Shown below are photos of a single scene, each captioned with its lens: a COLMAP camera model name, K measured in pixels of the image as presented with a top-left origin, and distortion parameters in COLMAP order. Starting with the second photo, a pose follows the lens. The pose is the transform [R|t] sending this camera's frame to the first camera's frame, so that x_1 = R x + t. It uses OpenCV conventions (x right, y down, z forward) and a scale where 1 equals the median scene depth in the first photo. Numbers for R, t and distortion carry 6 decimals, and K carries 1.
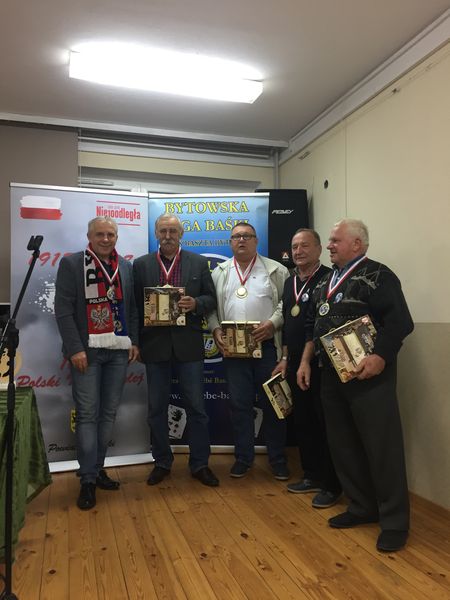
lens RADIAL K [[515.8, 0, 225.0], [0, 515.8, 297.9], [0, 0, 1]] dist [0.090890, -0.125133]
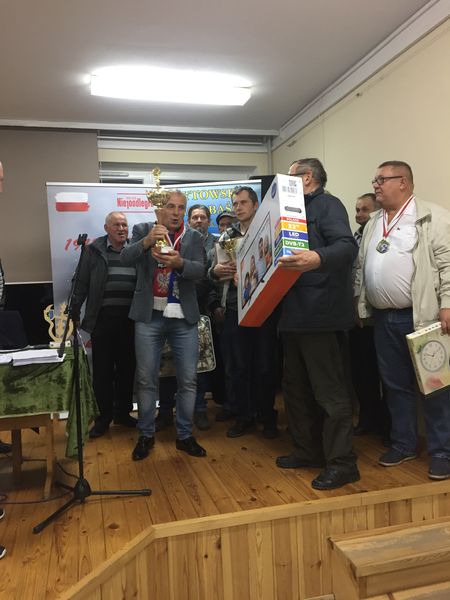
lens RADIAL K [[515.8, 0, 225.5], [0, 515.8, 298.6], [0, 0, 1]] dist [0.090890, -0.125133]
pose [[0.998928, -0.038059, -0.026353, 0.026594], [0.039691, 0.997131, 0.064449, -0.012651], [0.023824, -0.065425, 0.997573, -0.212023]]
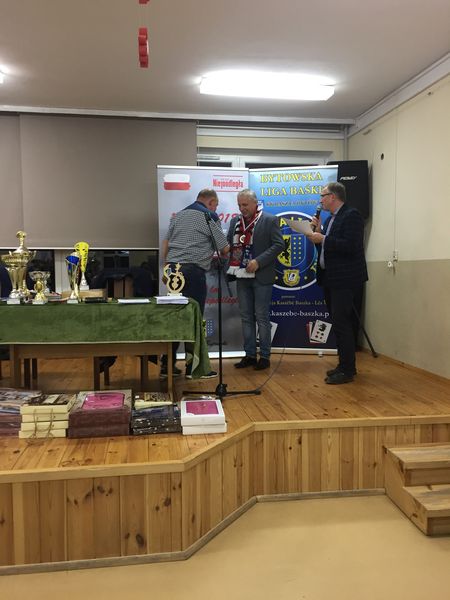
lens RADIAL K [[515.8, 0, 226.7], [0, 515.8, 299.1], [0, 0, 1]] dist [0.090890, -0.125133]
pose [[0.990589, 0.009243, -0.136561, -0.014559], [0.005171, 0.994478, 0.104821, 0.001384], [0.136775, -0.104541, 0.985070, -0.440266]]
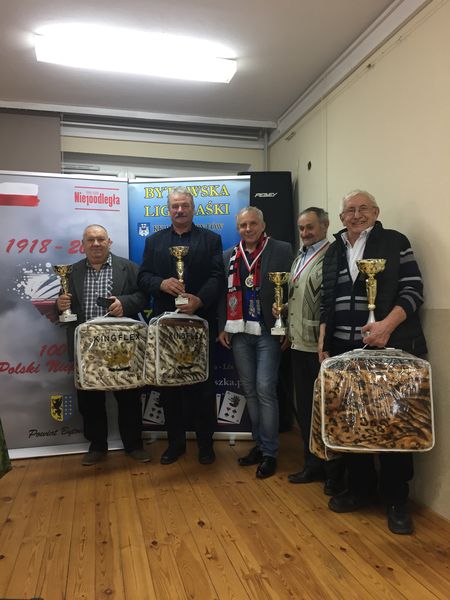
lens RADIAL K [[515.8, 0, 225.4], [0, 515.8, 297.6], [0, 0, 1]] dist [0.090890, -0.125133]
pose [[0.998780, -0.005194, -0.049100, 0.091639], [0.006698, 0.999512, 0.030516, -0.003398], [0.048918, -0.030808, 0.998328, 0.016332]]
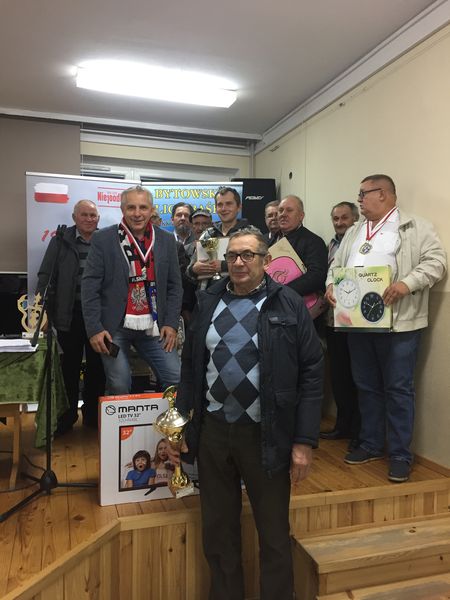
lens RADIAL K [[515.8, 0, 226.1], [0, 515.8, 298.4], [0, 0, 1]] dist [0.090890, -0.125133]
pose [[0.999712, 0.009943, 0.021852, 0.025297], [-0.011234, 0.998148, 0.059790, -0.007004], [-0.021217, -0.060018, 0.997972, -0.220560]]
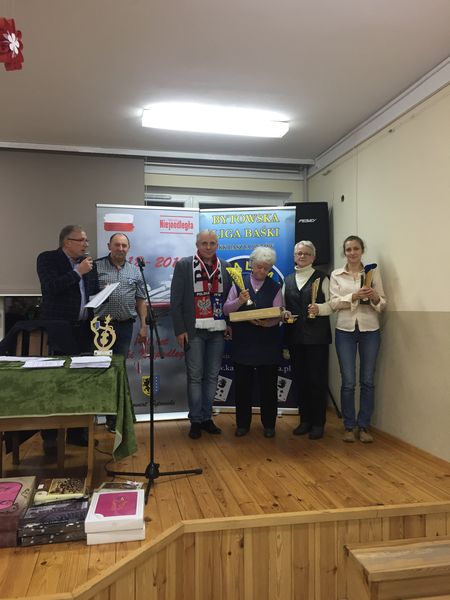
lens RADIAL K [[515.8, 0, 225.8], [0, 515.8, 298.6], [0, 0, 1]] dist [0.090890, -0.125133]
pose [[0.996132, 0.001570, -0.087857, 0.029672], [0.000795, 0.999638, 0.026881, -0.016113], [0.087867, -0.026847, 0.995770, -0.279663]]
